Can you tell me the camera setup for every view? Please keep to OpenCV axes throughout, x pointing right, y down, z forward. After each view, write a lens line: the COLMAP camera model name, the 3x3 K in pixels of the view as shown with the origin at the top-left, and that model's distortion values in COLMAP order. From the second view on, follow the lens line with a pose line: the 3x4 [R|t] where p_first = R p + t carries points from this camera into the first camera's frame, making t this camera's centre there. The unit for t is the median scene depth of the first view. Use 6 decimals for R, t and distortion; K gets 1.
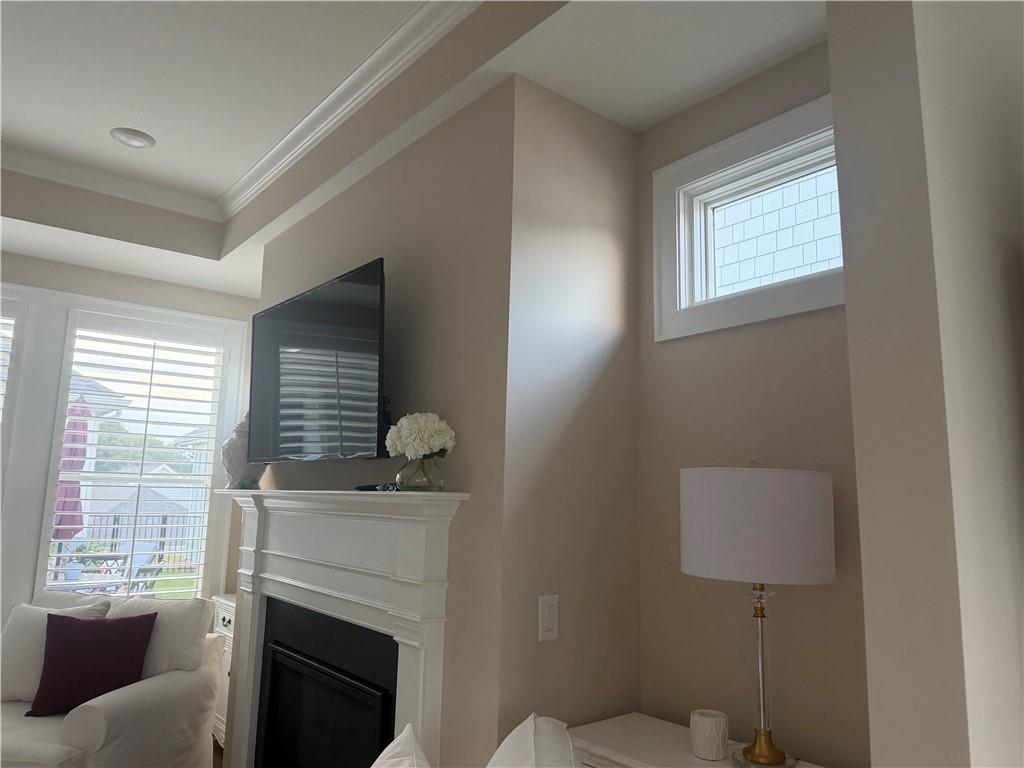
lens RADIAL K [[718.6, 0, 511.8], [0, 718.6, 381.0], [0, 0, 1]] dist [0.088726, -0.121428]
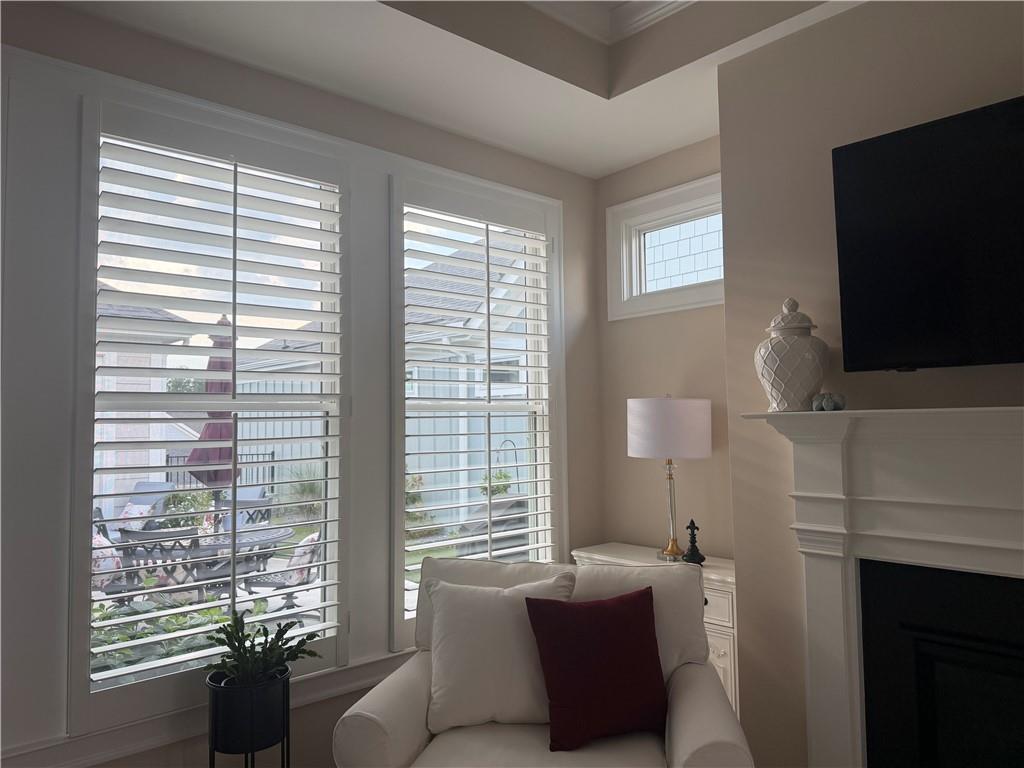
lens RADIAL K [[710.6, 0, 508.6], [0, 710.6, 385.2], [0, 0, 1]] dist [0.129156, -0.195434]
pose [[0.998722, -0.033813, 0.037556, -0.755273], [0.029806, 0.994279, 0.102572, 0.053277], [-0.040809, -0.101322, 0.994016, 0.384320]]
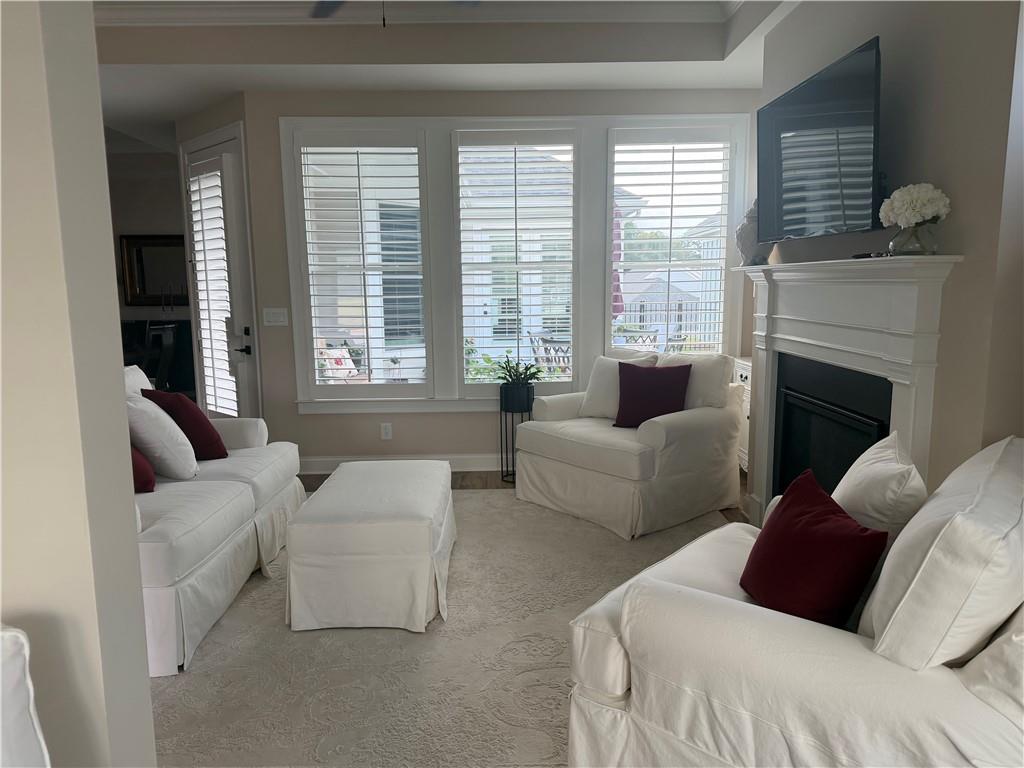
lens RADIAL K [[710.6, 0, 508.6], [0, 710.6, 385.2], [0, 0, 1]] dist [0.129156, -0.195434]
pose [[0.784566, 0.056247, -0.617488, 0.061791], [0.127091, 0.960145, 0.248938, -0.011191], [0.606880, -0.273786, 0.746149, -0.199800]]
